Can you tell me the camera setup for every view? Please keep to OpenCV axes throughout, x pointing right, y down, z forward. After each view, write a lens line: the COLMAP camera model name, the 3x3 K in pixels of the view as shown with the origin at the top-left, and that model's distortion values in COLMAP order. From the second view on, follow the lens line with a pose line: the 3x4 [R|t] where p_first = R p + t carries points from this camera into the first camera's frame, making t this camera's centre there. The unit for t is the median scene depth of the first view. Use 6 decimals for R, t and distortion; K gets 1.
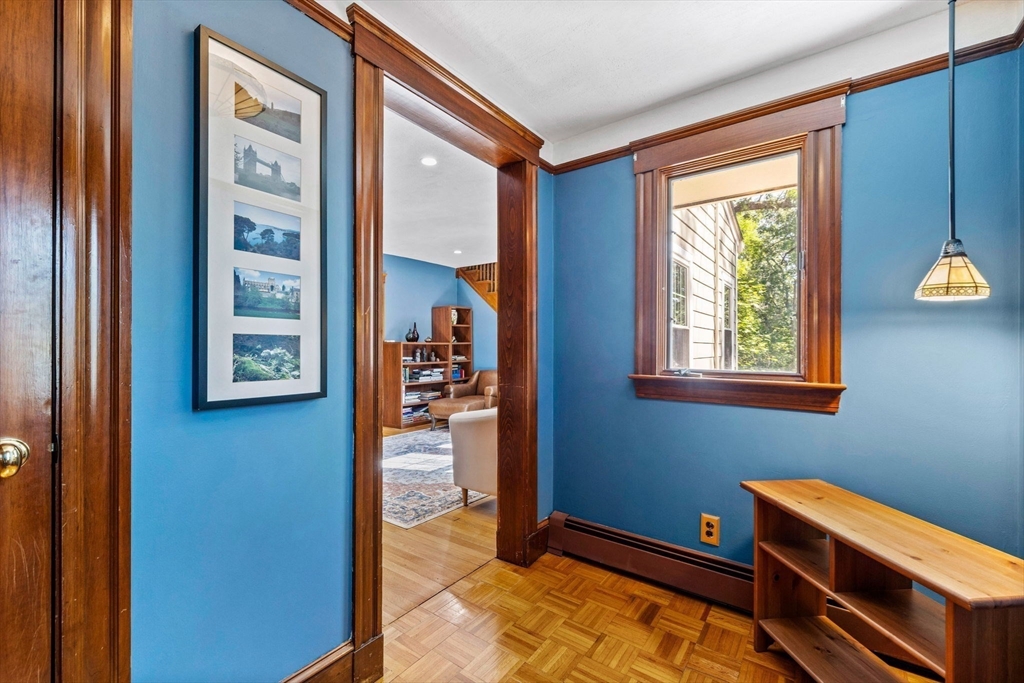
lens RADIAL K [[434.3, 0, 511.6], [0, 434.3, 347.8], [0, 0, 1]] dist [0.000043, -0.000064]
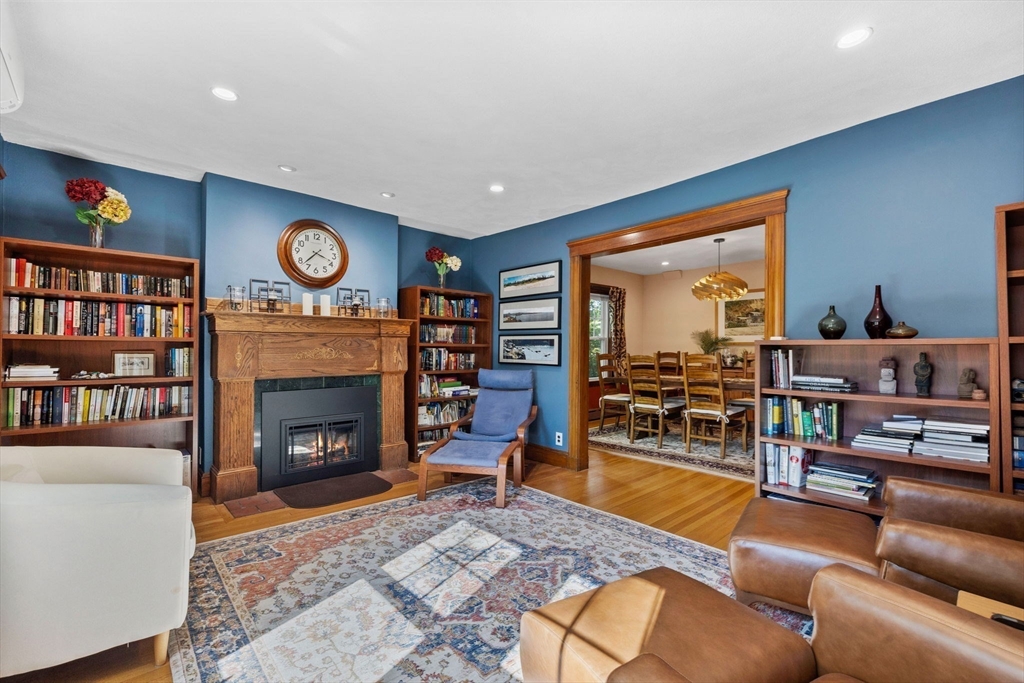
lens RADIAL K [[434.3, 0, 511.6], [0, 434.3, 347.8], [0, 0, 1]] dist [0.000043, -0.000064]
pose [[-0.191475, -0.009847, -0.981448, 0.211494], [-0.003317, 0.999950, -0.009386, -0.001002], [0.981492, 0.001458, -0.191498, 0.802017]]
